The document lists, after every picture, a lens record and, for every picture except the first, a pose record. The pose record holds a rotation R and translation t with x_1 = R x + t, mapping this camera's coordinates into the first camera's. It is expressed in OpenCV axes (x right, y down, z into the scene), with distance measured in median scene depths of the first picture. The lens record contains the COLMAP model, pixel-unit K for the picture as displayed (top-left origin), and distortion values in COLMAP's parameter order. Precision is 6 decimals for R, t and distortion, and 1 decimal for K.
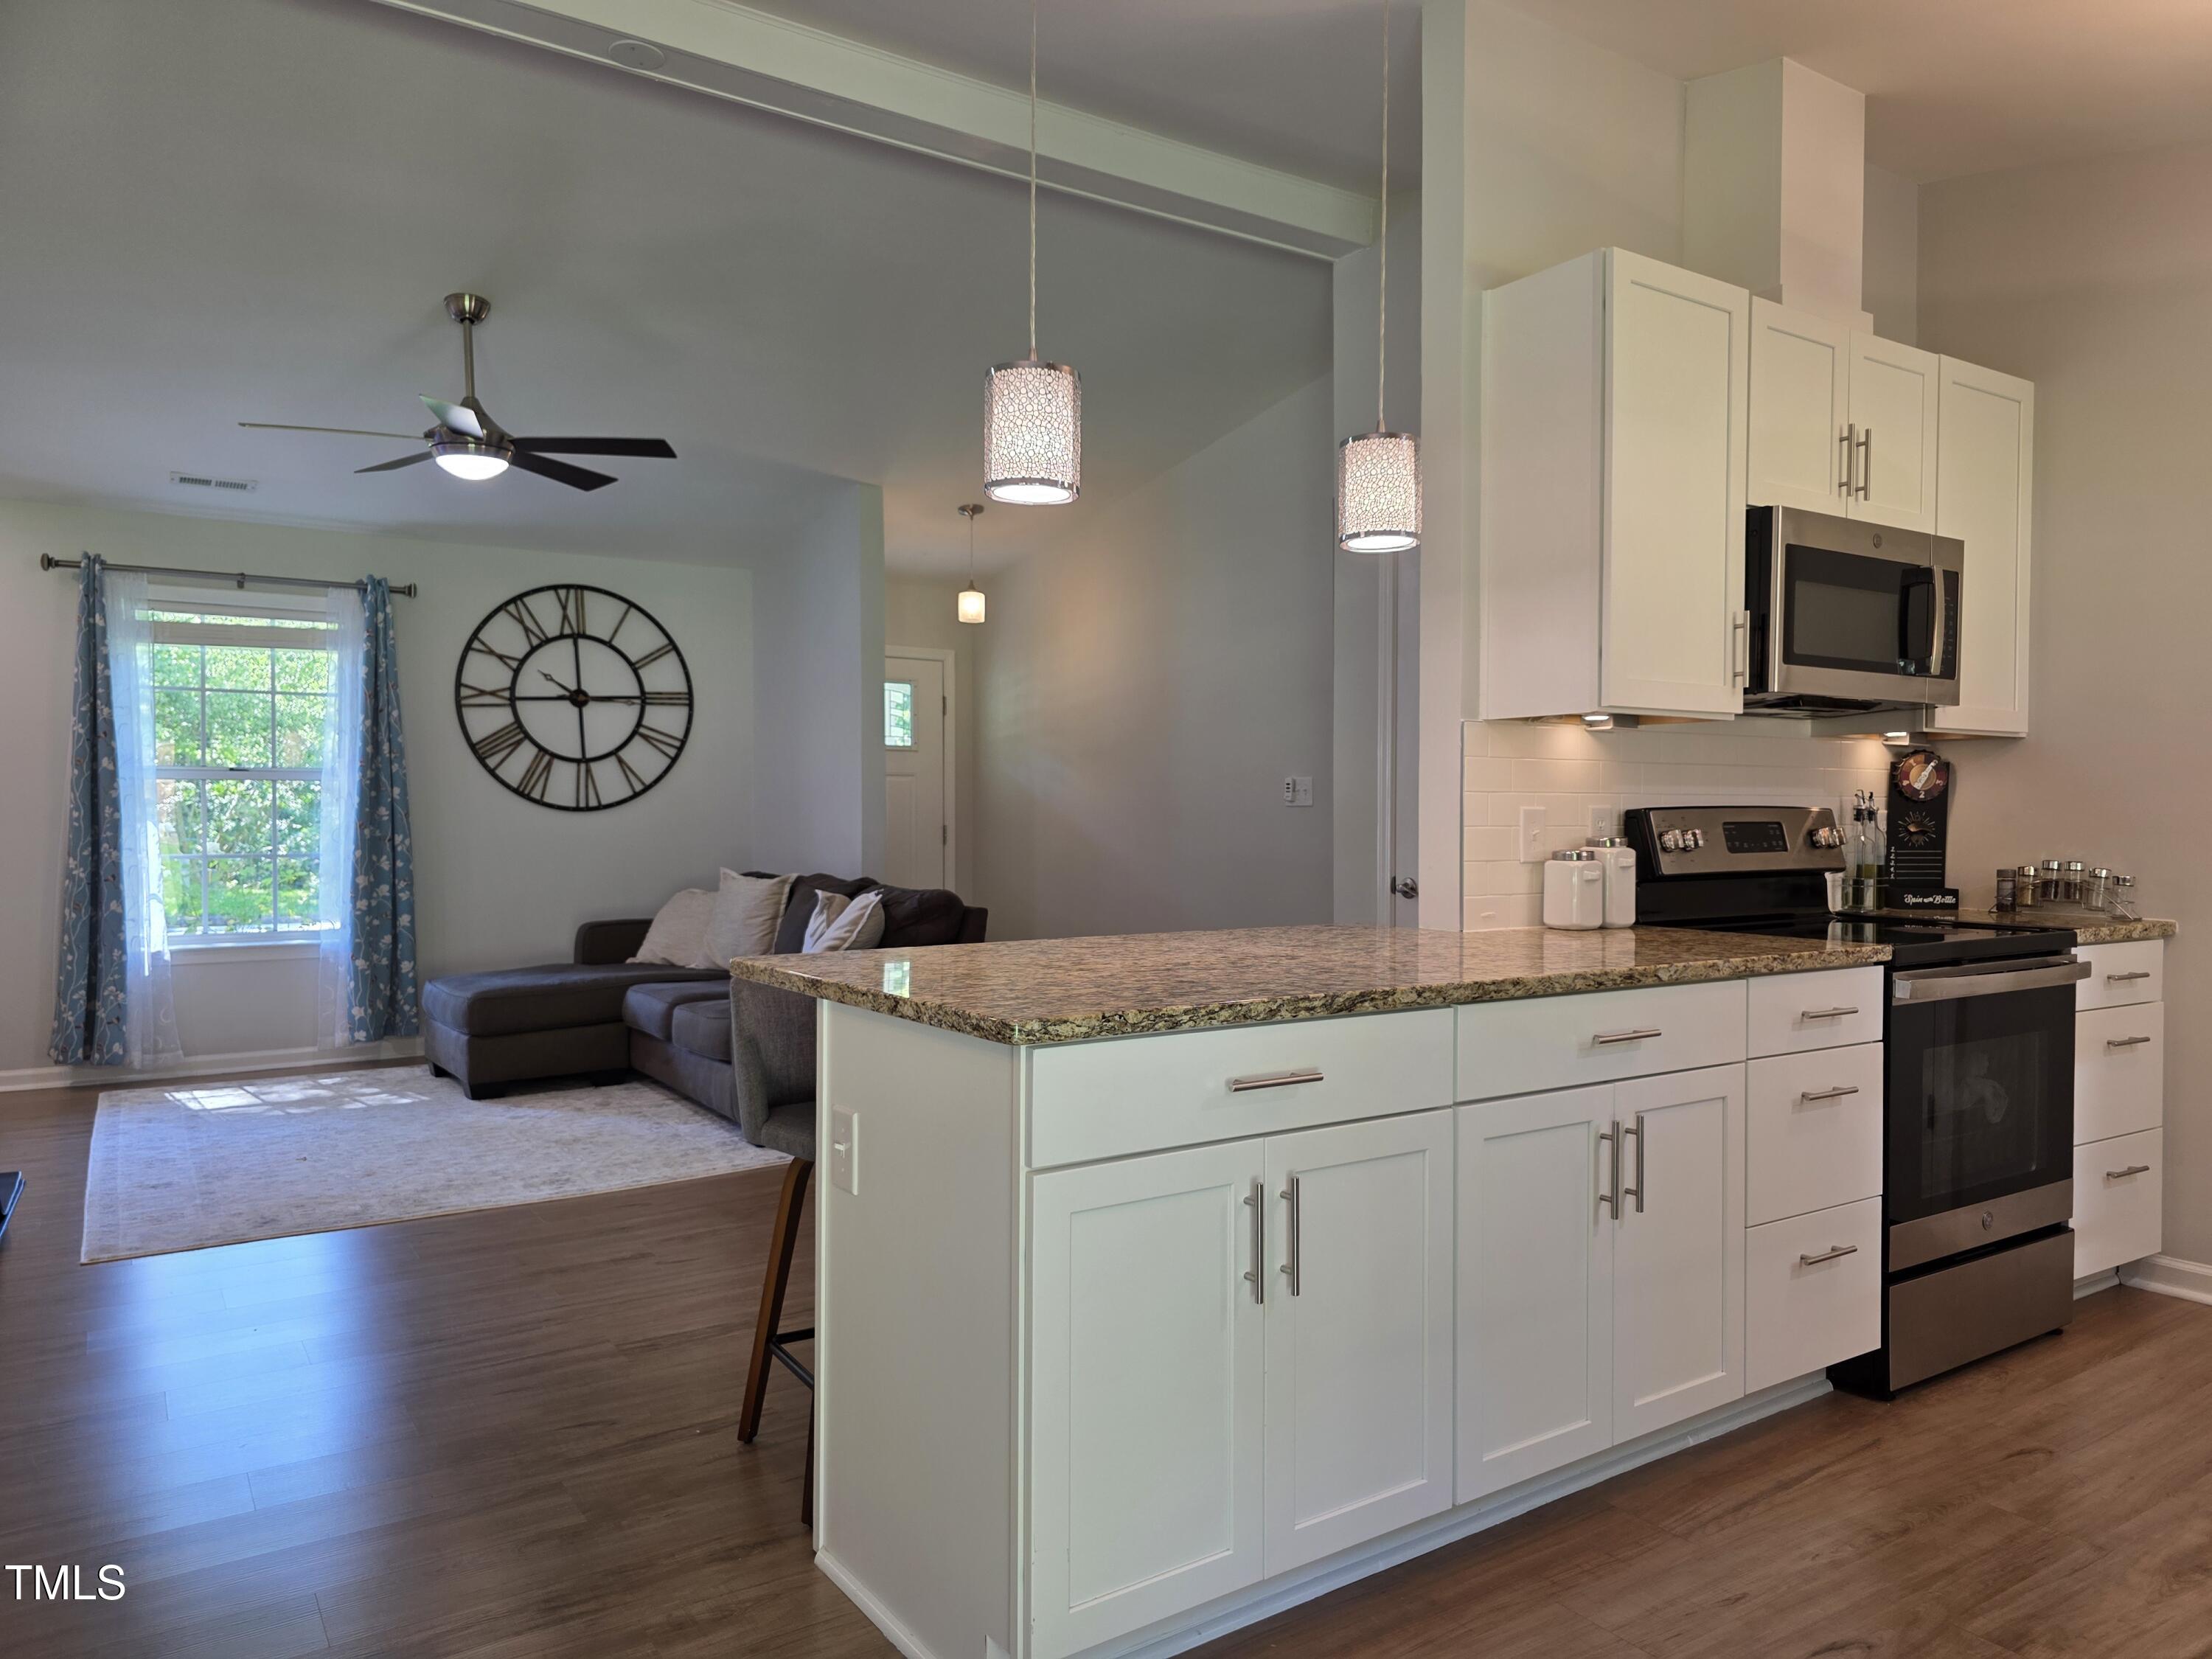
lens RADIAL K [[1504.0, 0, 1142.2], [0, 1504.0, 832.4], [0, 0, 1]] dist [0.059666, -0.061465]
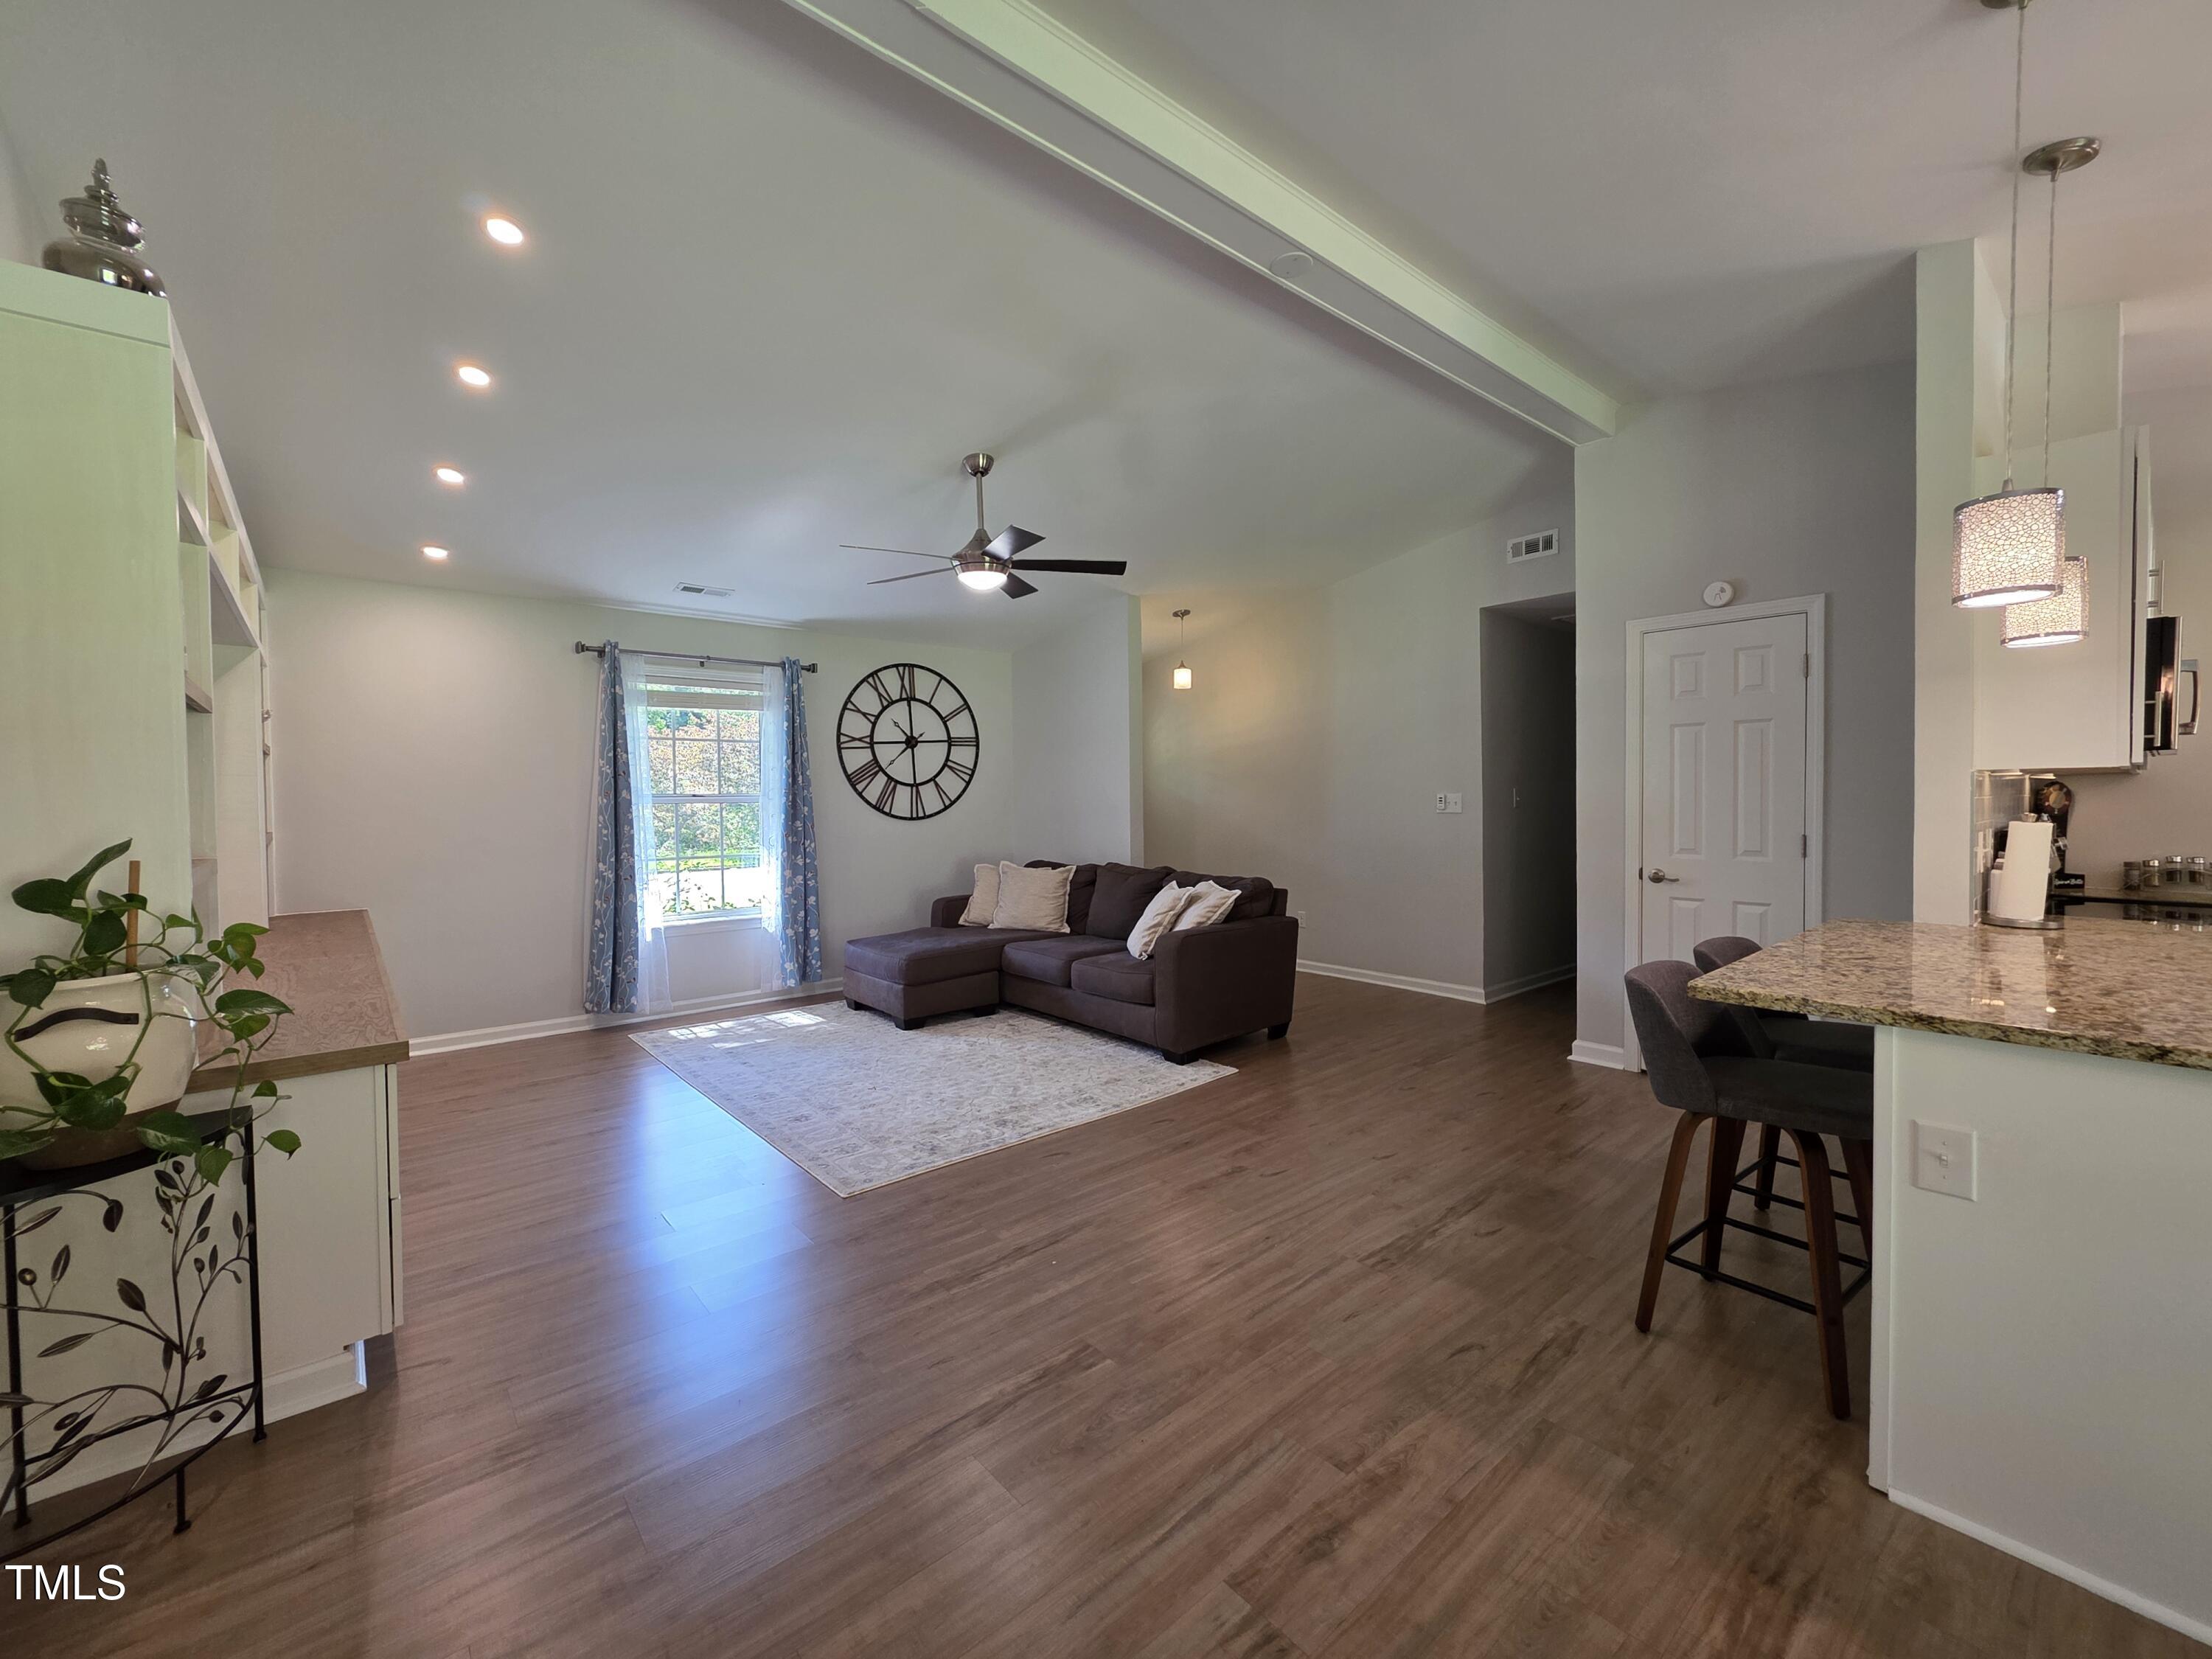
lens RADIAL K [[907.3, 0, 1109.4], [0, 907.3, 819.0], [0, 0, 1]] dist [-0.001421, 0.000245]
pose [[0.993957, -0.013965, 0.108874, -0.289014], [0.012954, 0.999866, 0.009994, -0.021883], [-0.108999, -0.008523, 0.994005, 0.119425]]
